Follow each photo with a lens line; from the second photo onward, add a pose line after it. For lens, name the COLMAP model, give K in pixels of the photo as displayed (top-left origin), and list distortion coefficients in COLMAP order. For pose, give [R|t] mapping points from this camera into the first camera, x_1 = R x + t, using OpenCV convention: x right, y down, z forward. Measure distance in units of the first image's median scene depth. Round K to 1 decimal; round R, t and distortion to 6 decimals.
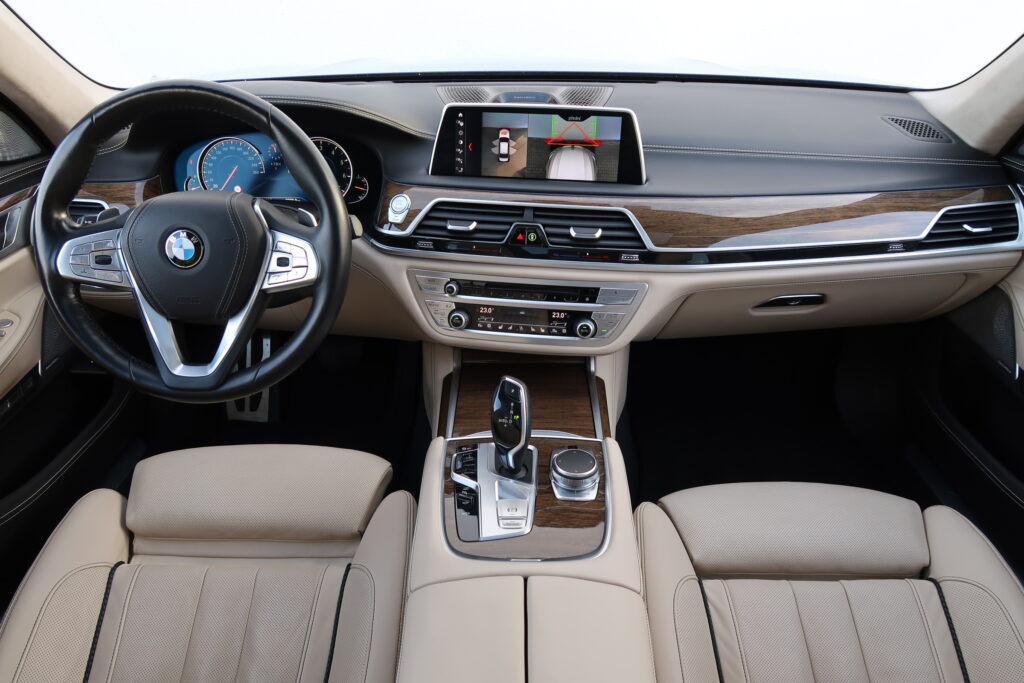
lens RADIAL K [[702.7, 0, 508.7], [0, 702.7, 338.5], [0, 0, 1]] dist [-0.027824, 0.006602]
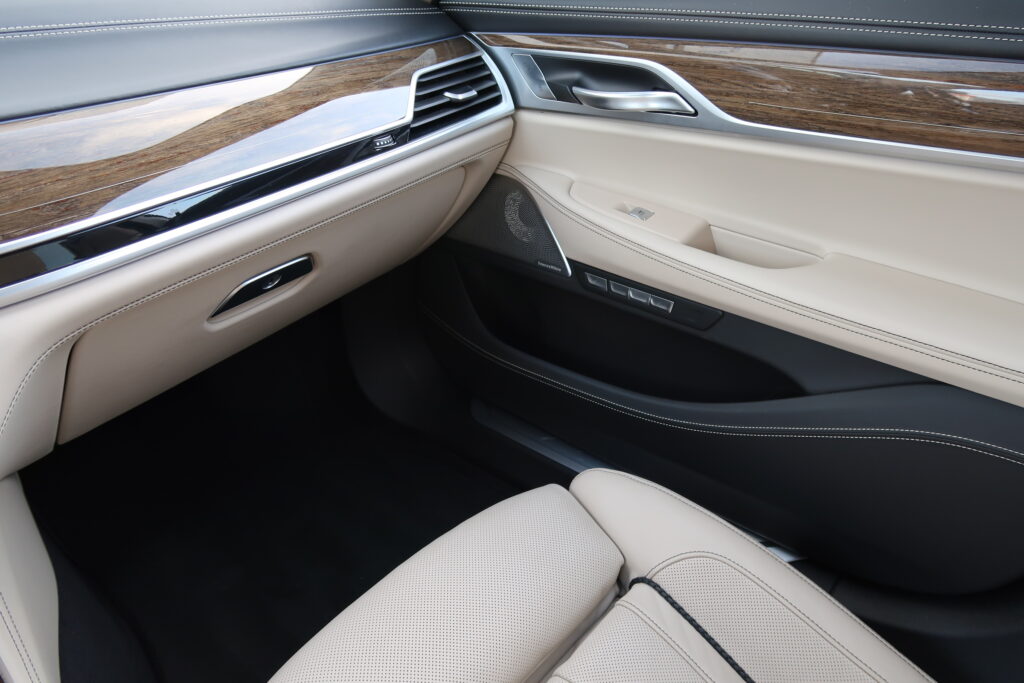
lens RADIAL K [[702.7, 0, 511.1], [0, 702.7, 338.3], [0, 0, 1]] dist [-0.027824, 0.006602]
pose [[0.649232, -0.386230, 0.655229, 0.150955], [0.391214, 0.908354, 0.147803, -0.019994], [-0.652265, 0.160376, 0.740830, 0.486439]]
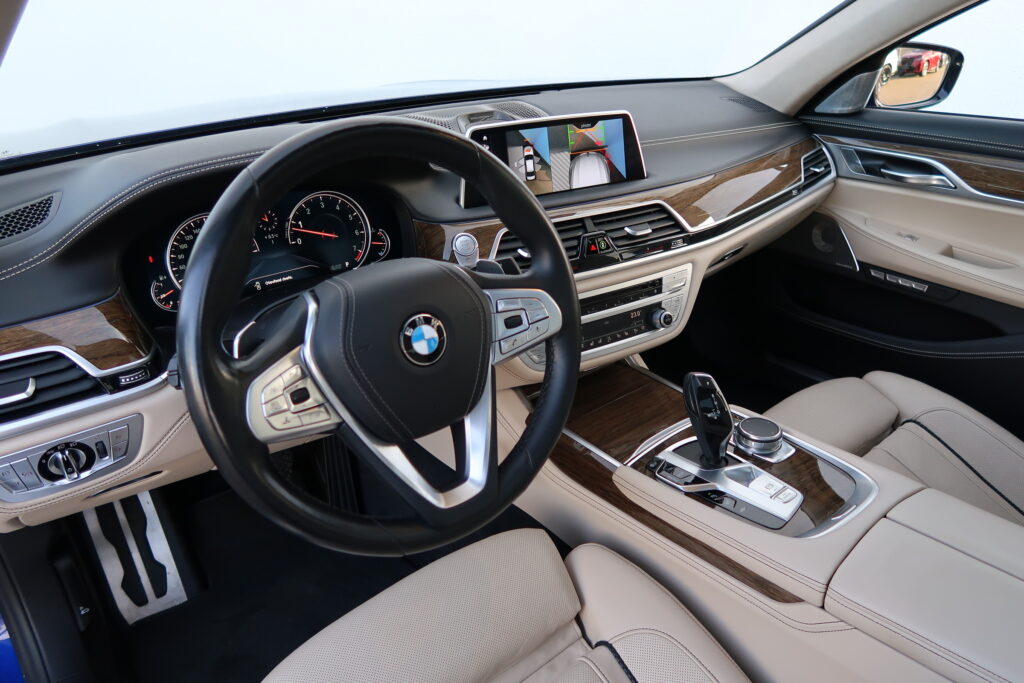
lens RADIAL K [[702.7, 0, 504.0], [0, 702.7, 339.7], [0, 0, 1]] dist [-0.027824, 0.006602]
pose [[0.772558, -0.291248, 0.564207, -0.650452], [0.318907, 0.946367, 0.051849, -0.110578], [-0.549047, 0.139873, 0.824004, 0.271975]]
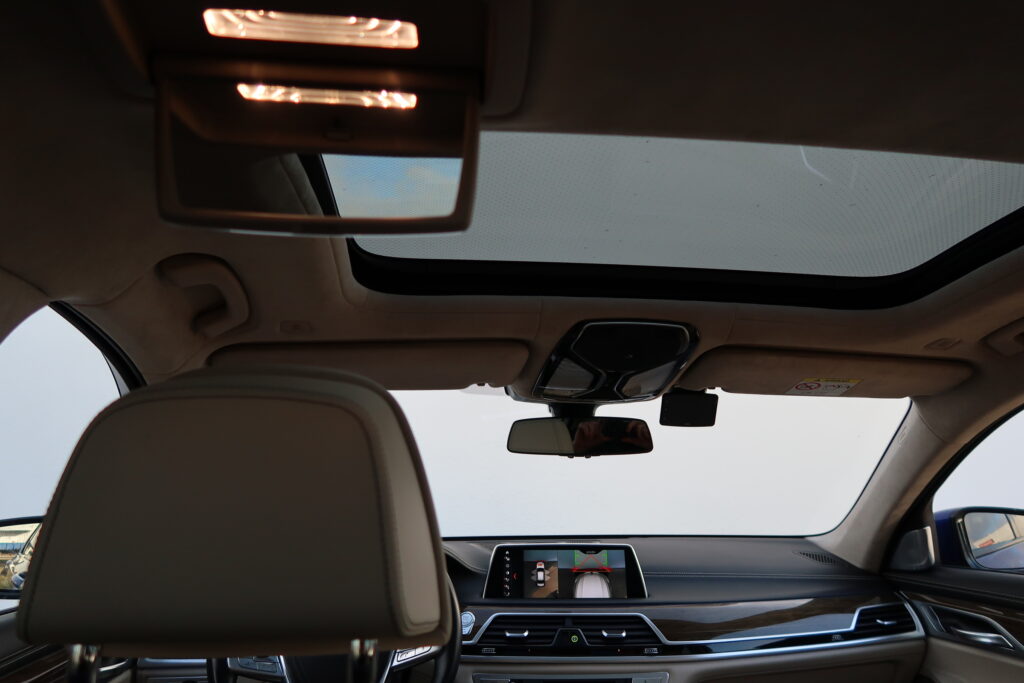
lens RADIAL K [[702.7, 0, 508.2], [0, 702.7, 341.1], [0, 0, 1]] dist [-0.027824, 0.006602]
pose [[0.989125, 0.027497, 0.144483, -0.278849], [0.073333, 0.759341, -0.646547, 0.253990], [-0.127490, 0.650111, 0.749067, -0.294822]]
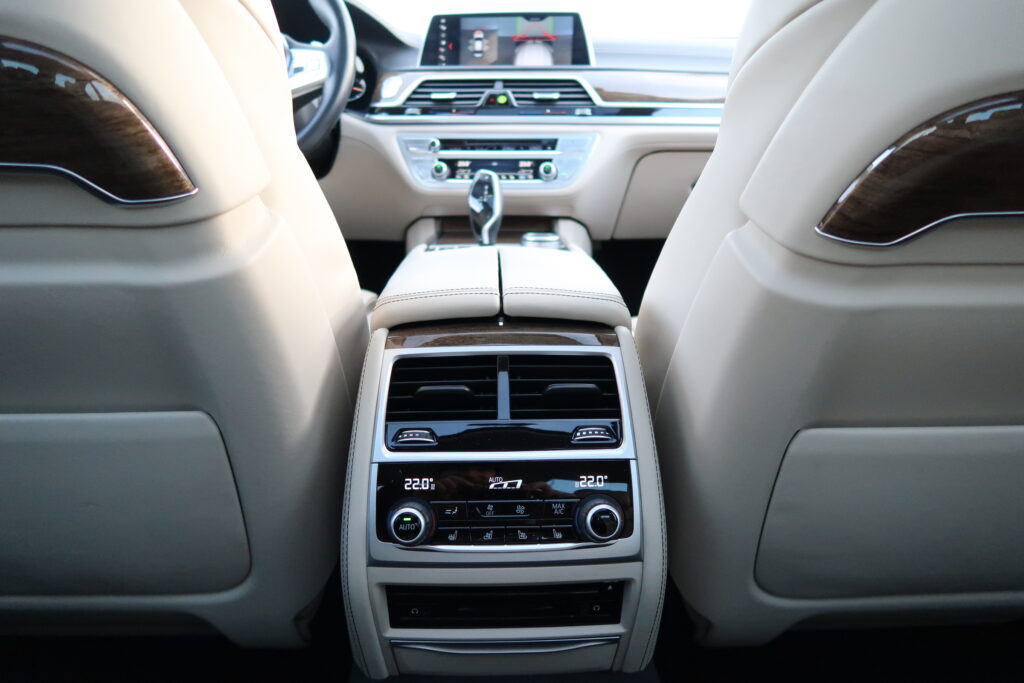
lens RADIAL K [[702.7, 0, 512.3], [0, 702.7, 345.9], [0, 0, 1]] dist [-0.027824, 0.006602]
pose [[0.999162, -0.007400, 0.040263, -0.000656], [0.015993, 0.975923, -0.217527, 0.516106], [-0.037684, 0.217989, 0.975223, -0.081883]]
